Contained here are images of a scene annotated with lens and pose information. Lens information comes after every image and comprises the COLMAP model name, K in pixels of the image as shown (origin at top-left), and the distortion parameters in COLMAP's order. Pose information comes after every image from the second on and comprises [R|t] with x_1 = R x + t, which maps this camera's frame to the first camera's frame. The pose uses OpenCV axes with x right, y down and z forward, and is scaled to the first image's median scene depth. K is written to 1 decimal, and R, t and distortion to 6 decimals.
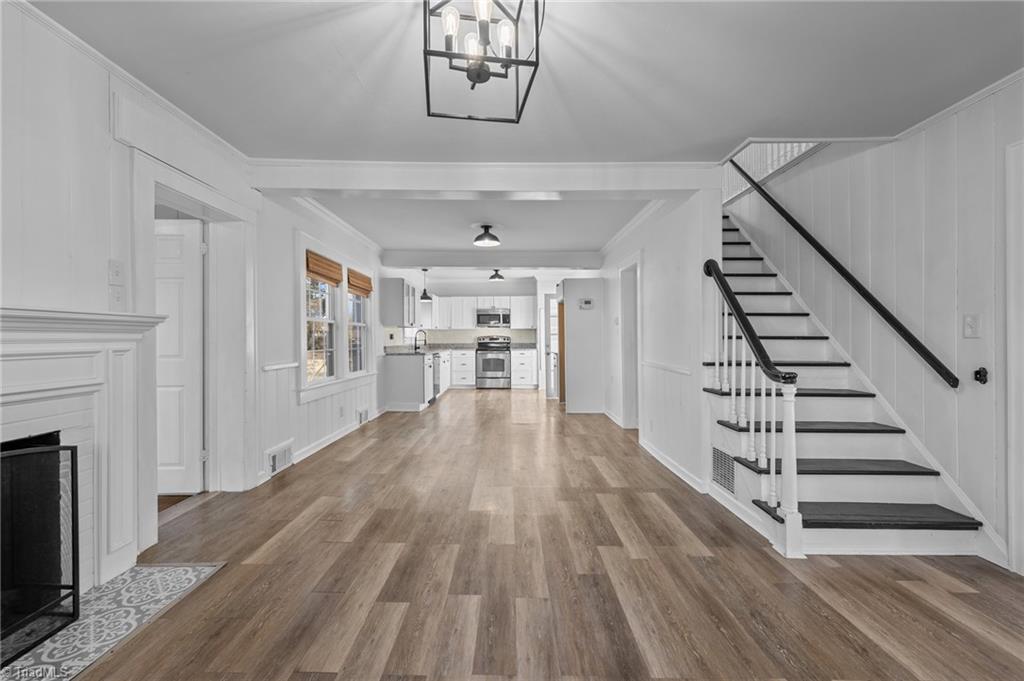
lens RADIAL K [[418.0, 0, 509.8], [0, 418.0, 335.7], [0, 0, 1]] dist [0.001127, -0.000039]
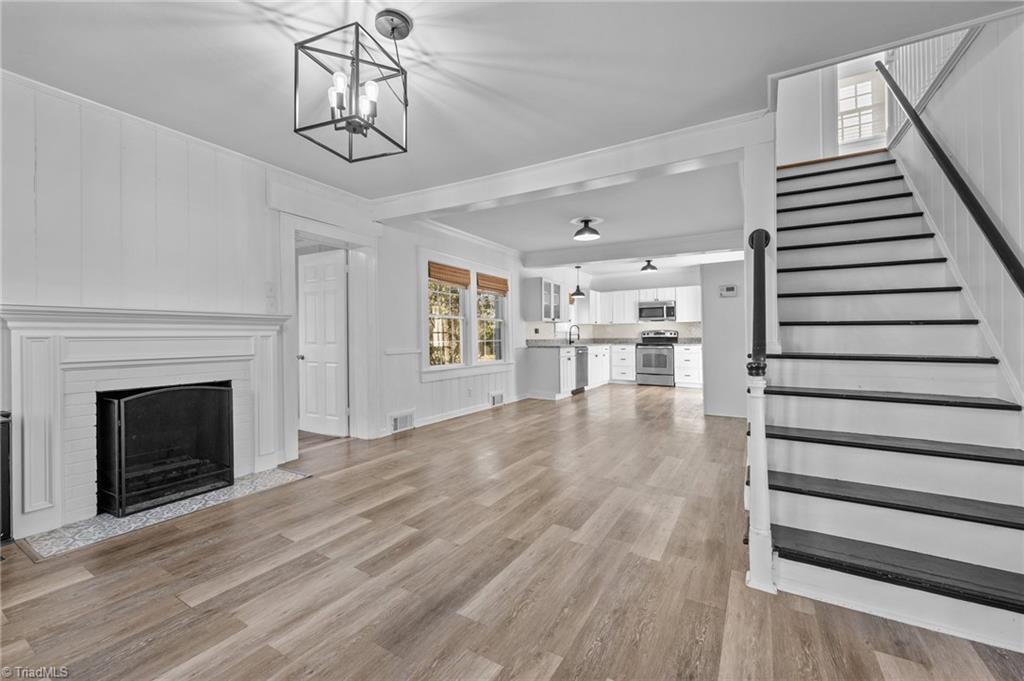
lens RADIAL K [[418.0, 0, 509.8], [0, 418.0, 335.7], [0, 0, 1]] dist [0.001127, -0.000039]
pose [[0.861927, -0.003154, -0.507023, 0.486352], [0.006296, 0.999970, 0.004482, 0.021071], [0.506994, -0.007056, 0.861921, 0.037445]]
